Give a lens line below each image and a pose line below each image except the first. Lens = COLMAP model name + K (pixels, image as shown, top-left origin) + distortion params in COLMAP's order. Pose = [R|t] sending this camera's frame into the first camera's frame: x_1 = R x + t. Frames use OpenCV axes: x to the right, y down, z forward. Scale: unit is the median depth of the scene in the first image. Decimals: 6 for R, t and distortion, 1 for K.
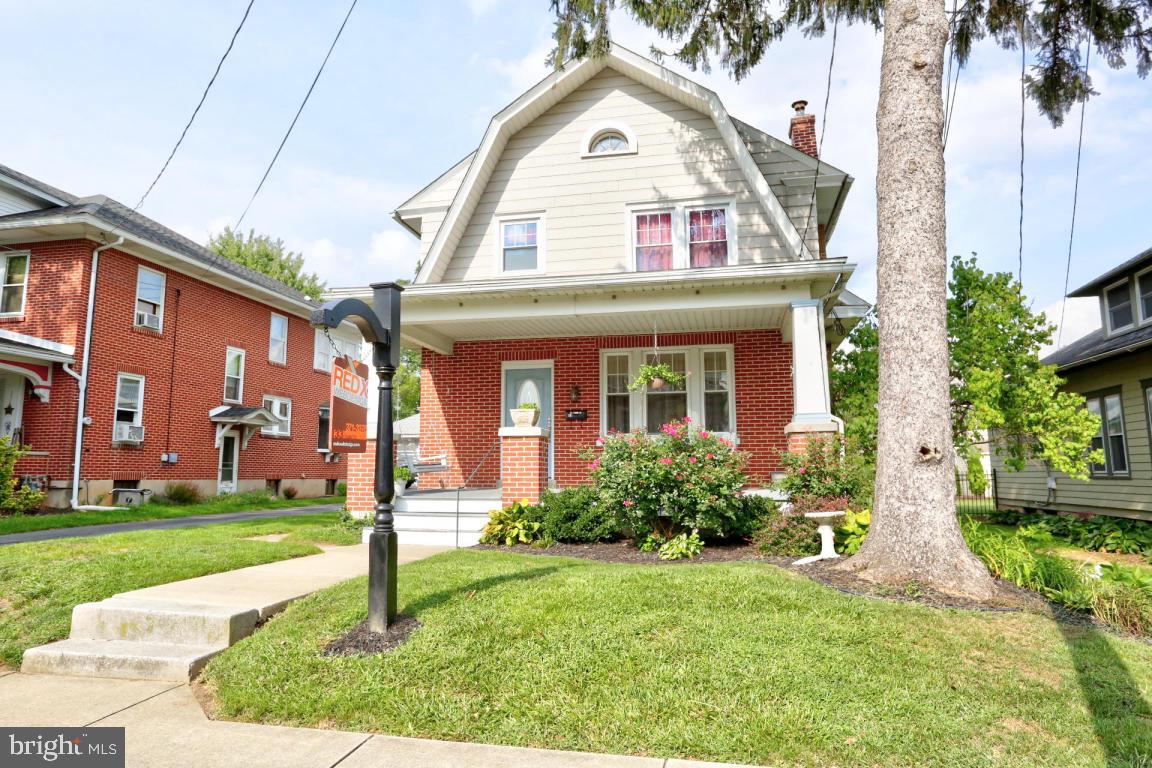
lens RADIAL K [[709.9, 0, 576.0], [0, 709.9, 384.0], [0, 0, 1]] dist [-0.061231, 0.053539]
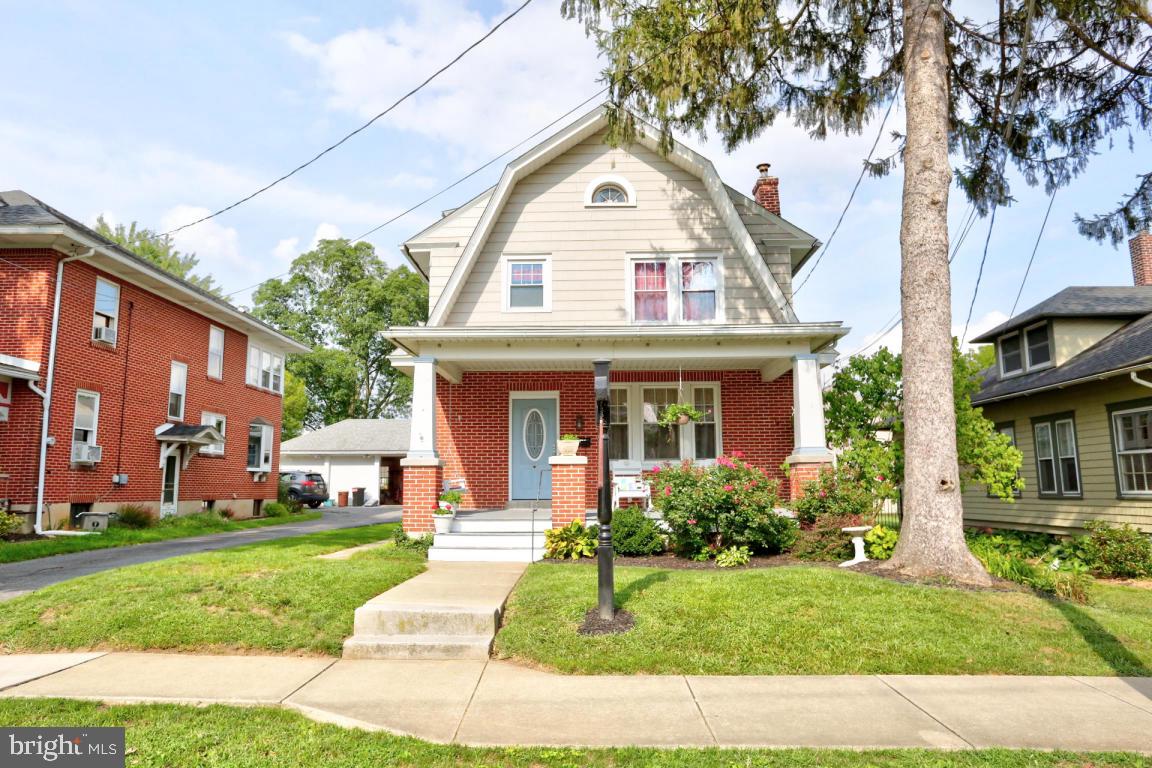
lens RADIAL K [[756.1, 0, 576.0], [0, 756.1, 384.0], [0, 0, 1]] dist [-0.052702, 0.052130]
pose [[0.983435, 0.022937, 0.179802, -0.216245], [-0.020440, 0.999667, -0.015731, -0.027498], [-0.180103, 0.011795, 0.983577, -0.150394]]
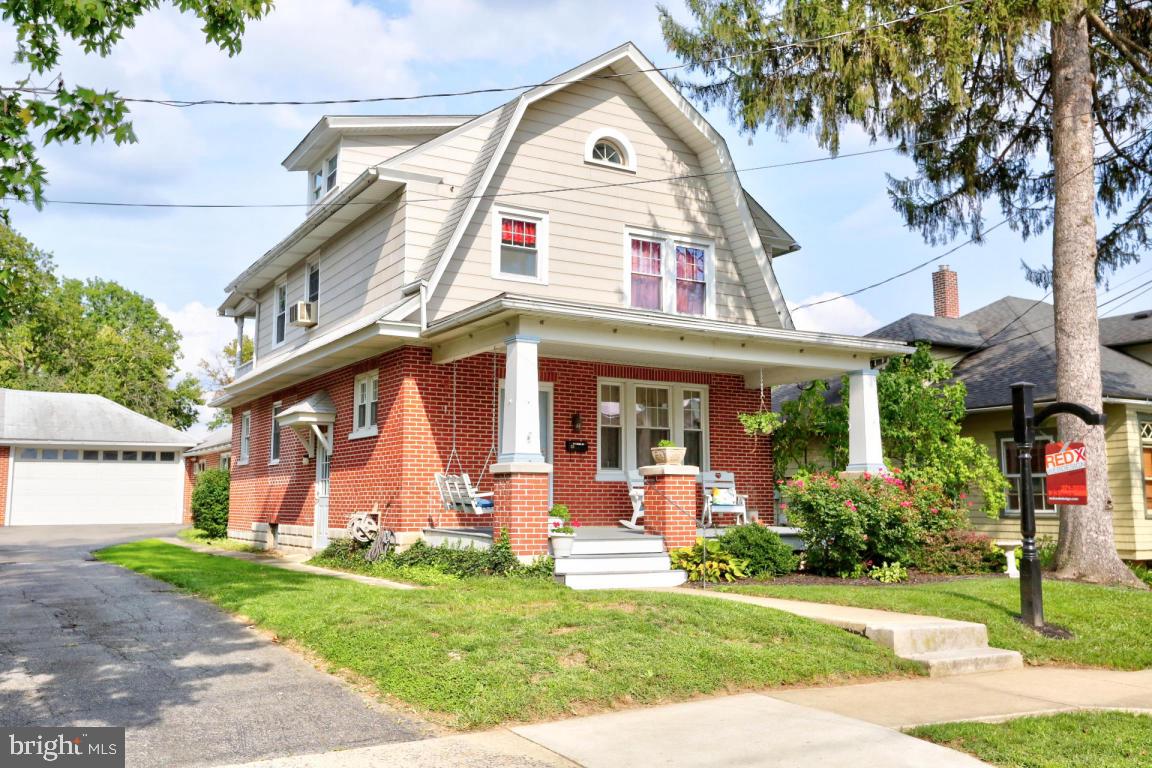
lens RADIAL K [[1009.9, 0, 576.0], [0, 1009.9, 384.0], [0, 0, 1]] dist [0.011540, 0.009470]
pose [[0.741335, 0.084233, 0.665828, -0.862051], [-0.090227, 0.995595, -0.025492, -0.003152], [-0.665042, -0.041177, 0.745670, 0.031213]]
